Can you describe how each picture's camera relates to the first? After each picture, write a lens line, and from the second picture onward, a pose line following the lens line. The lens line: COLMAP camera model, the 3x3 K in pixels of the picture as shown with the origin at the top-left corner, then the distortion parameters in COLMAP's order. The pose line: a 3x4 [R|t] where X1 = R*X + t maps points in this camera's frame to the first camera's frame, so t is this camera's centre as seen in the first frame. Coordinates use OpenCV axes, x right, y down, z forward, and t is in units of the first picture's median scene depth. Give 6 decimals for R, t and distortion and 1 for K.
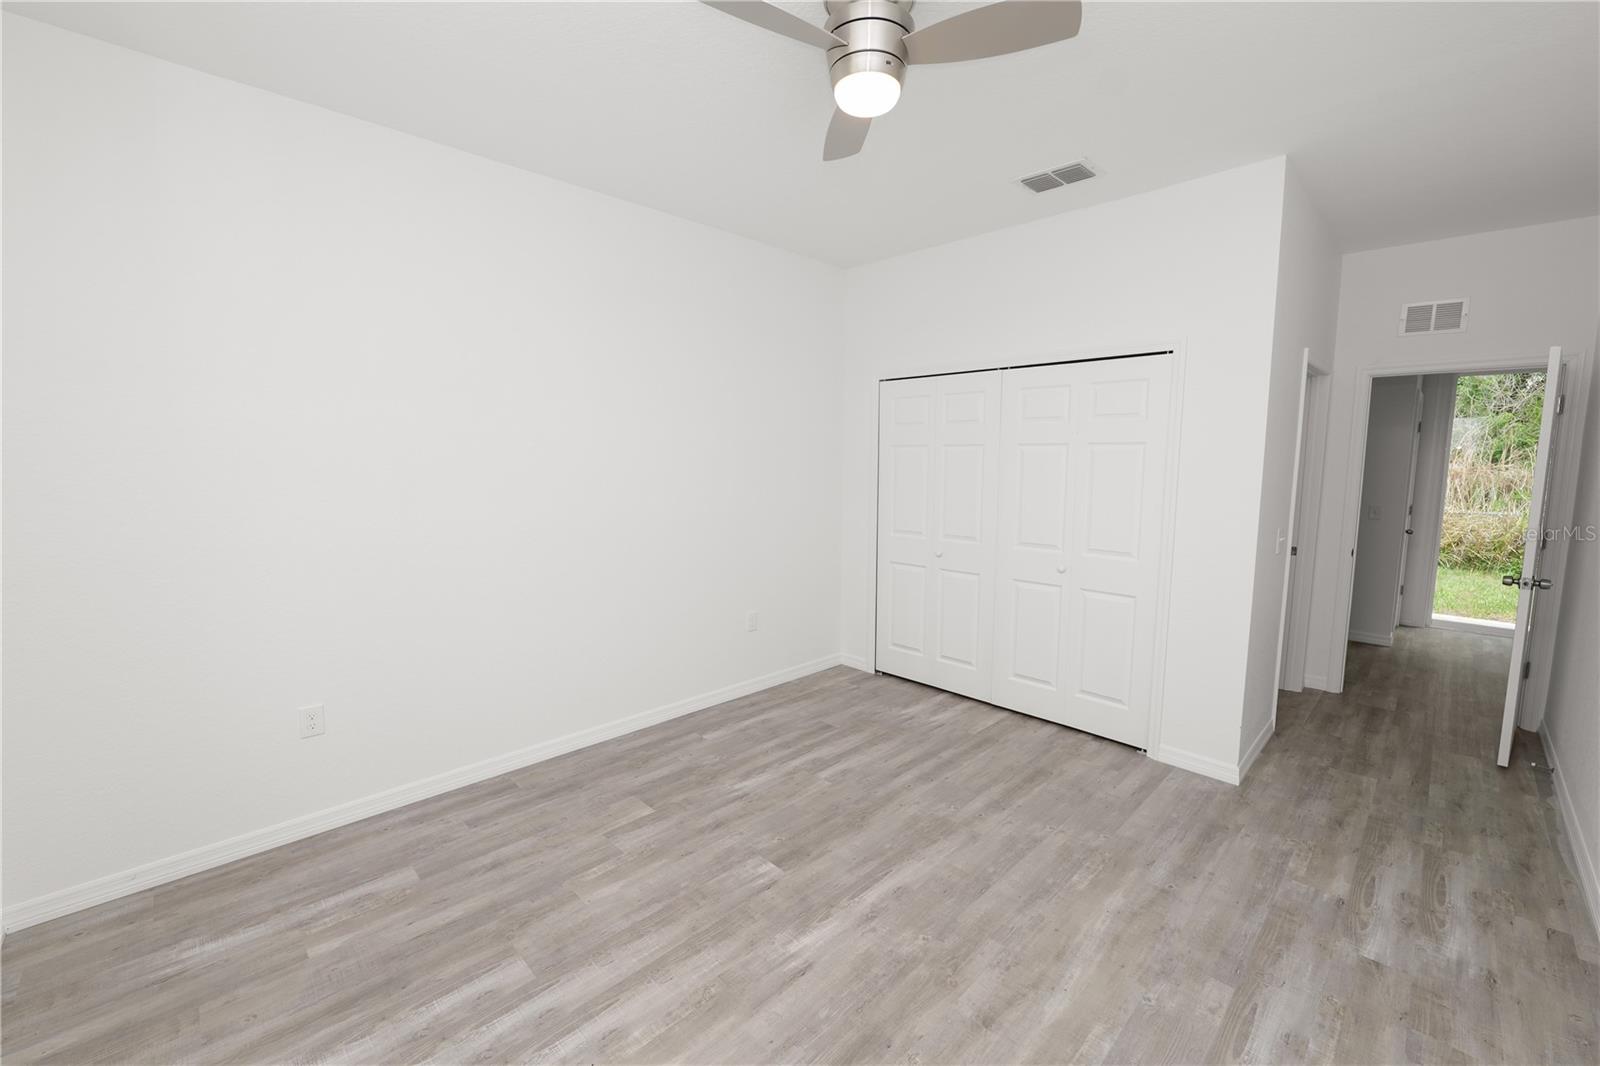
lens RADIAL K [[651.9, 0, 802.0], [0, 651.9, 530.6], [0, 0, 1]] dist [-0.013885, 0.001521]
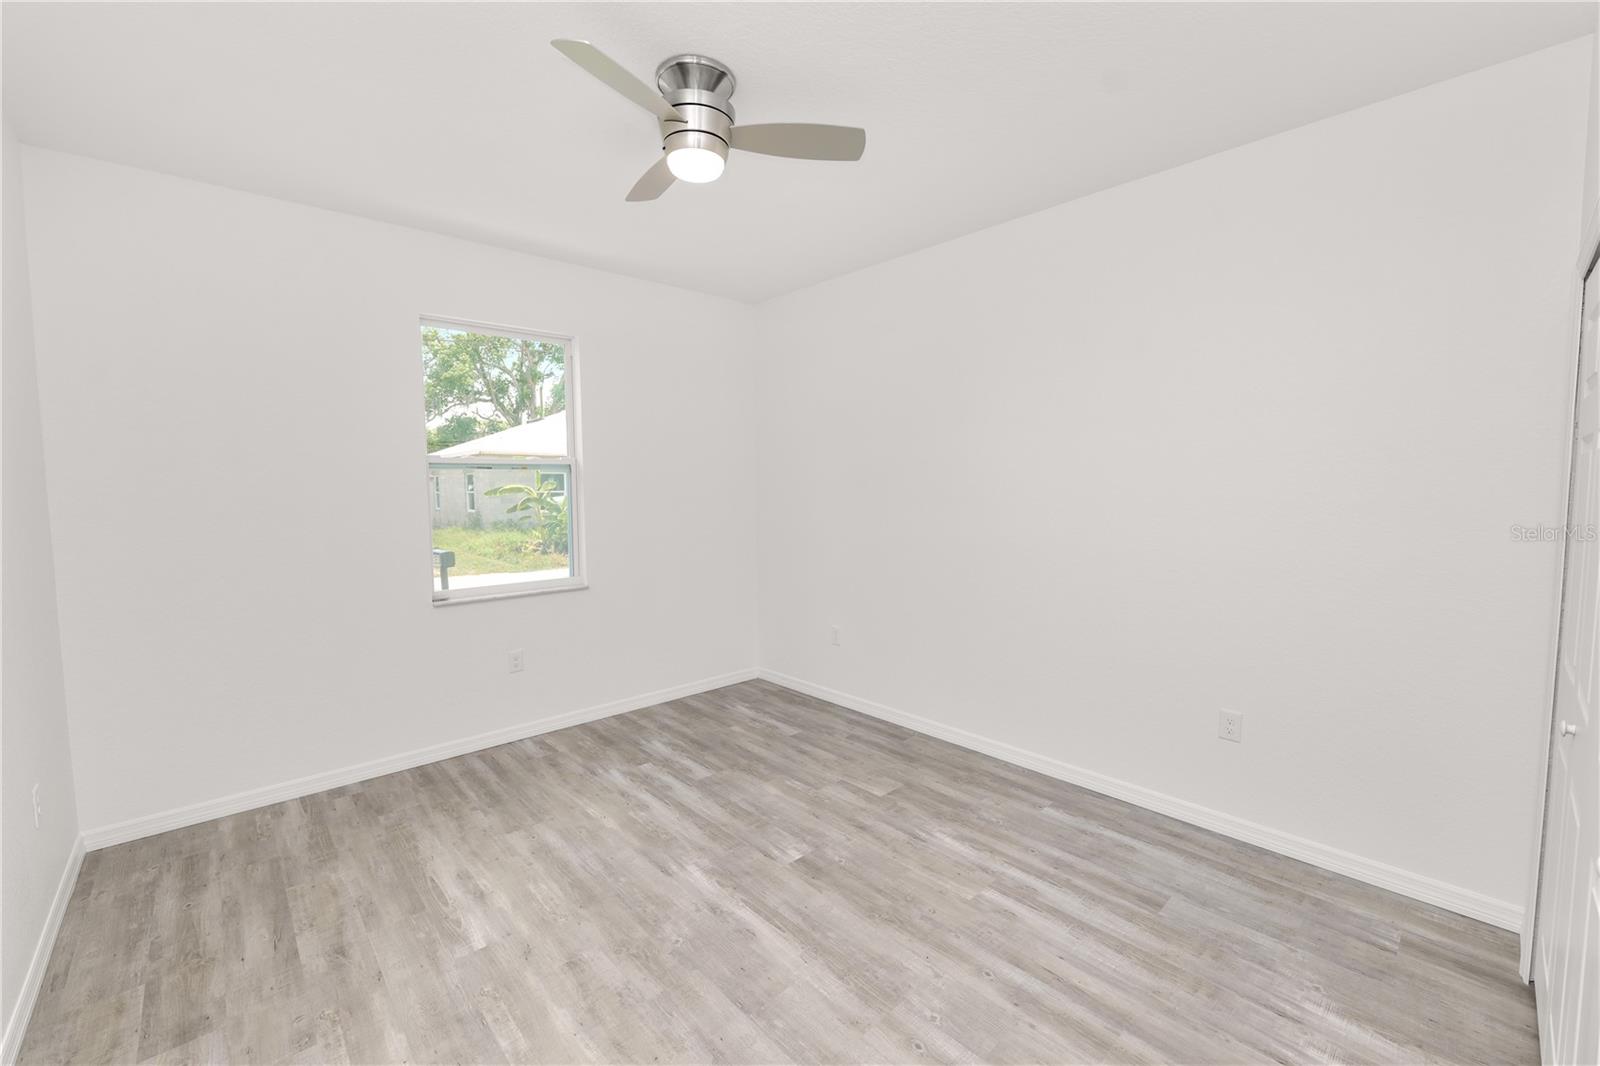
lens RADIAL K [[651.9, 0, 801.0], [0, 651.9, 531.1], [0, 0, 1]] dist [-0.013885, 0.001521]
pose [[-0.035875, 0.068047, -0.997037, 0.943096], [-0.105107, 0.991889, 0.071477, -0.092982], [0.993814, 0.107360, -0.028431, 0.931689]]
